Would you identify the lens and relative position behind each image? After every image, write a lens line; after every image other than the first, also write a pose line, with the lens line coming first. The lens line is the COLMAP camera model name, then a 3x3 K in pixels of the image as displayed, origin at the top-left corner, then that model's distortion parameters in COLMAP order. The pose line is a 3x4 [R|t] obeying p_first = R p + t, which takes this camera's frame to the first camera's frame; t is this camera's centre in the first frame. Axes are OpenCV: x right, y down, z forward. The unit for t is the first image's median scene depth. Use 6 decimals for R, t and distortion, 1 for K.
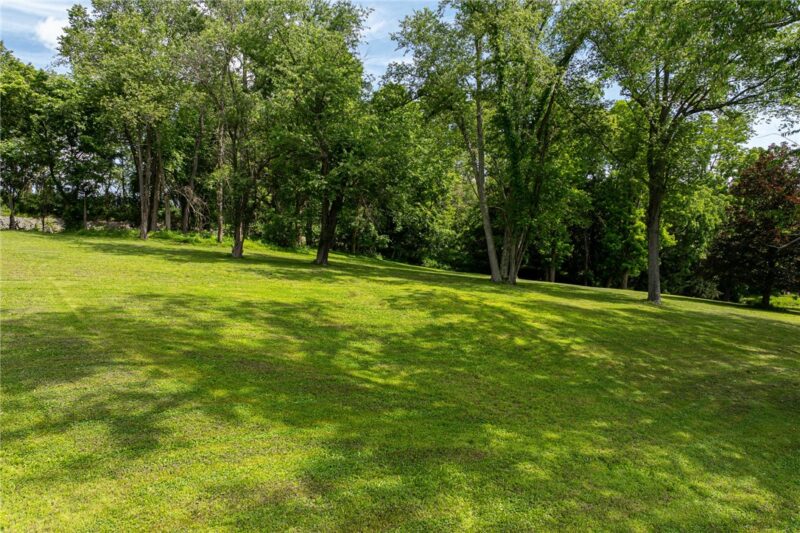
lens RADIAL K [[561.8, 0, 394.8], [0, 561.8, 270.1], [0, 0, 1]] dist [-0.038853, 0.018142]
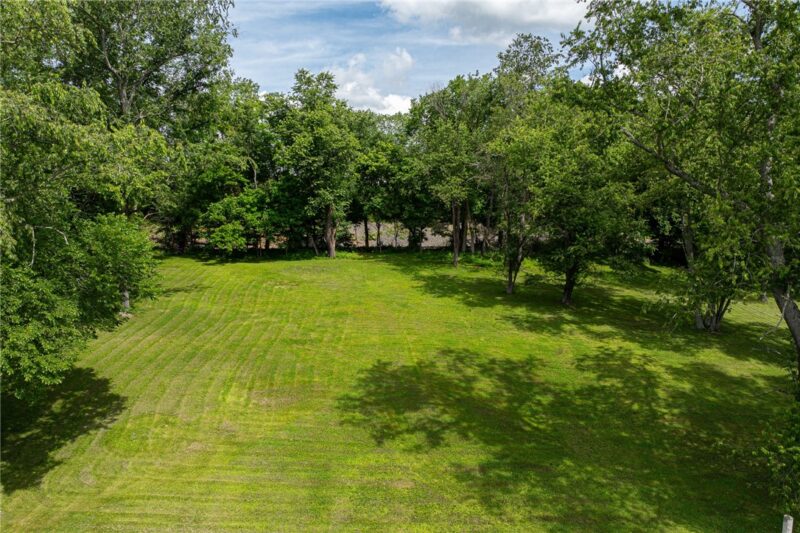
lens RADIAL K [[561.8, 0, 396.6], [0, 561.8, 272.5], [0, 0, 1]] dist [-0.038853, 0.018142]
pose [[0.851770, 0.057902, -0.520706, 0.700962], [0.005995, 0.992732, 0.120198, -0.757657], [0.523881, -0.105503, 0.845232, -1.246368]]
